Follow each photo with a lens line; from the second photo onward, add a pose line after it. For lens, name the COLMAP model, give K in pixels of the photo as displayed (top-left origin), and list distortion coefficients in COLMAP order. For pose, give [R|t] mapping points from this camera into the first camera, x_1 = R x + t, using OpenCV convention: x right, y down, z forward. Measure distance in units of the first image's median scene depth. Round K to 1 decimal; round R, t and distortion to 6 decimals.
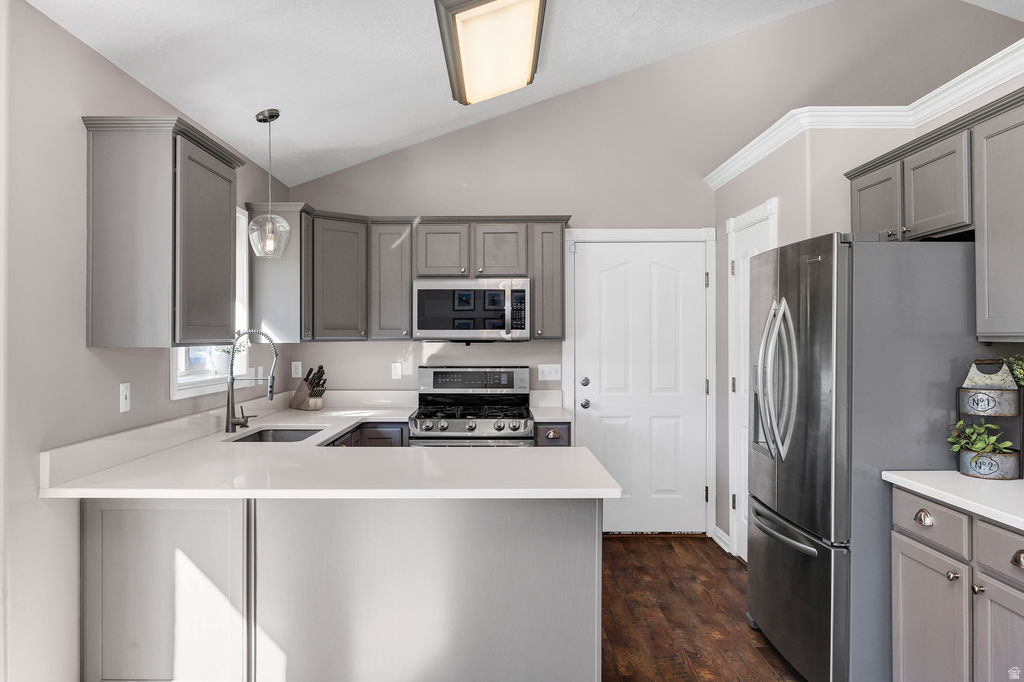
lens RADIAL K [[684.6, 0, 509.7], [0, 684.6, 331.3], [0, 0, 1]] dist [-0.016460, 0.000863]
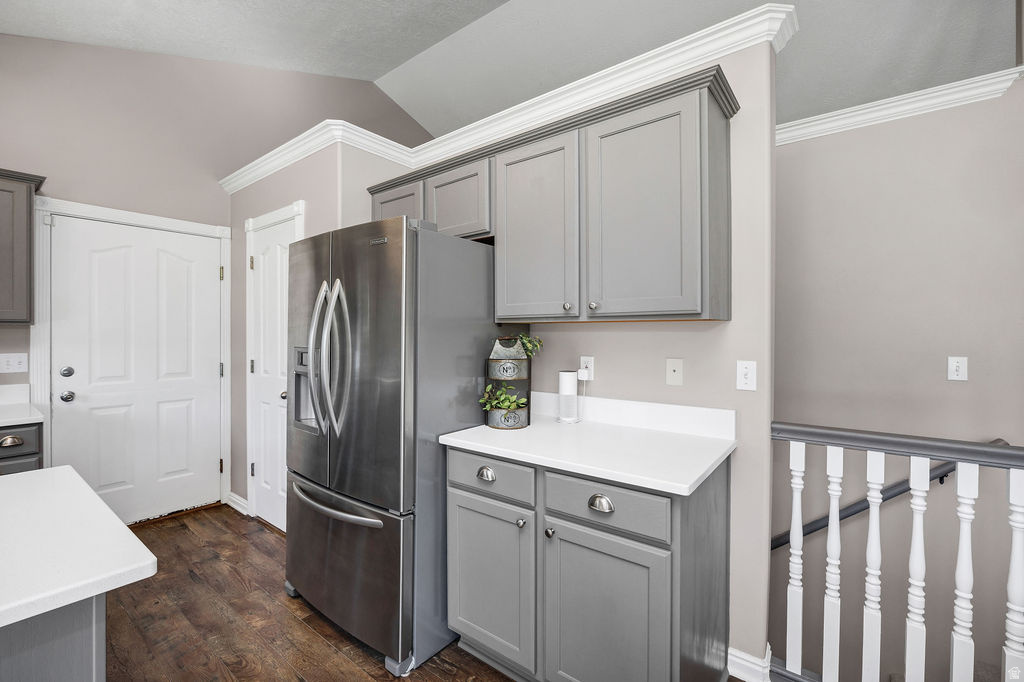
lens RADIAL K [[440.3, 0, 516.0], [0, 440.3, 335.9], [0, 0, 1]] dist [-0.009528, 0.000419]
pose [[0.614815, -0.001489, 0.788670, 0.024579], [-0.012713, 0.999850, 0.011798, 0.014264], [-0.788569, -0.017280, 0.614703, 0.218074]]
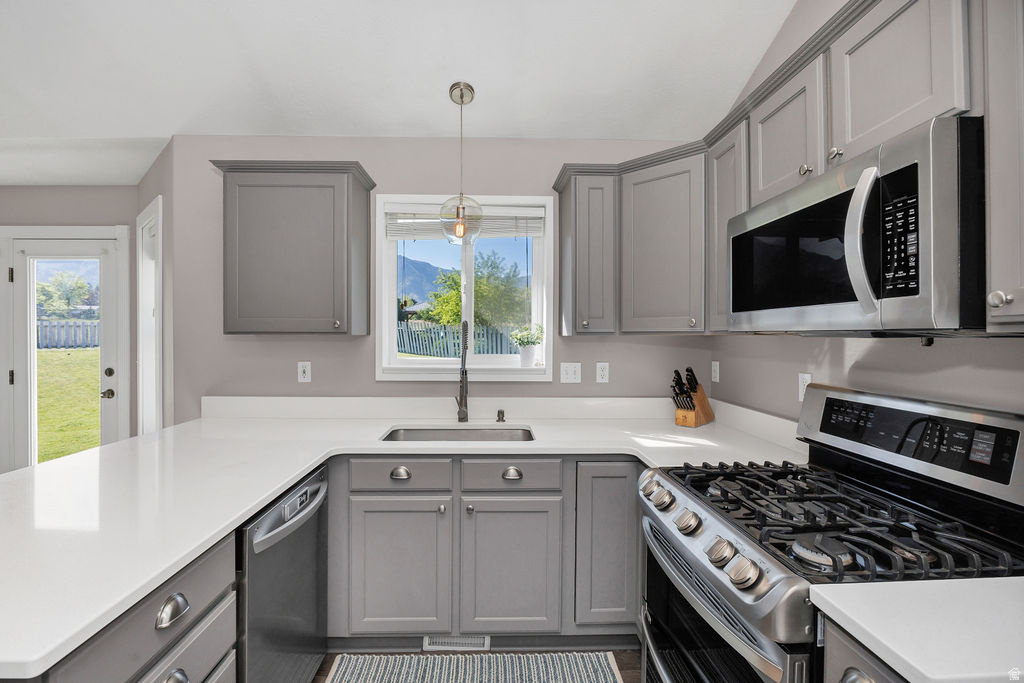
lens RADIAL K [[466.4, 0, 517.1], [0, 466.4, 338.4], [0, 0, 1]] dist [-0.018527, -0.000338]
pose [[0.017063, 0.007260, -0.999828, 0.238025], [0.008007, 0.999941, 0.007397, 0.015049], [0.999822, -0.008131, 0.017004, 0.877160]]
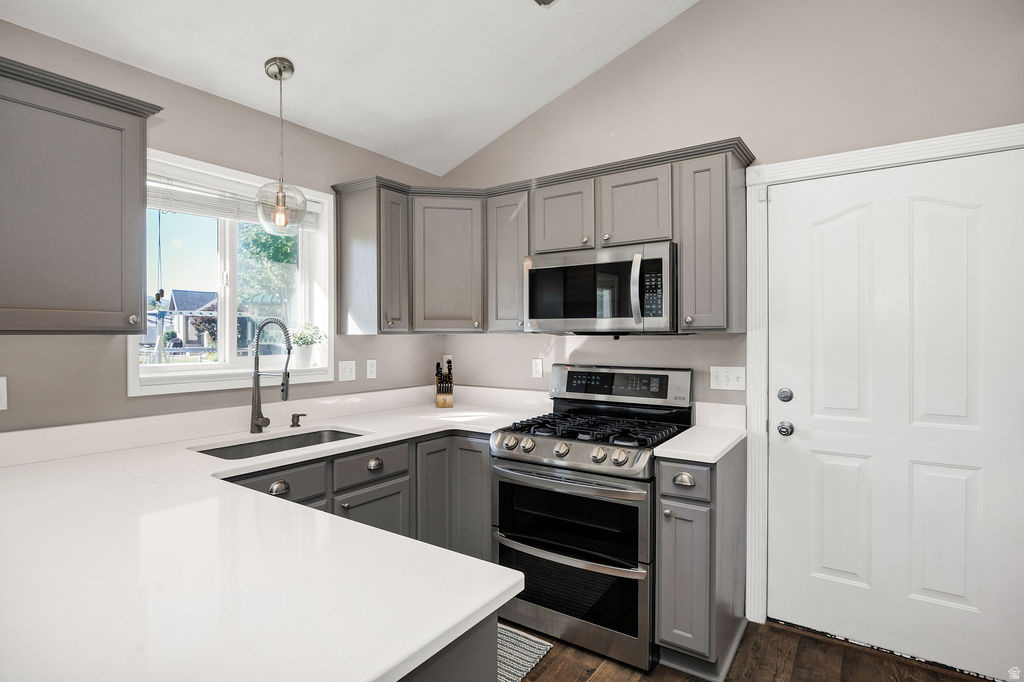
lens RADIAL K [[515.4, 0, 517.1], [0, 515.4, 334.4], [0, 0, 1]] dist [-0.011095, 0.000075]
pose [[0.819072, 0.001108, -0.573690, 0.214091], [0.004964, 0.999947, 0.009019, 0.011018], [0.573669, -0.010234, 0.819023, 0.526049]]
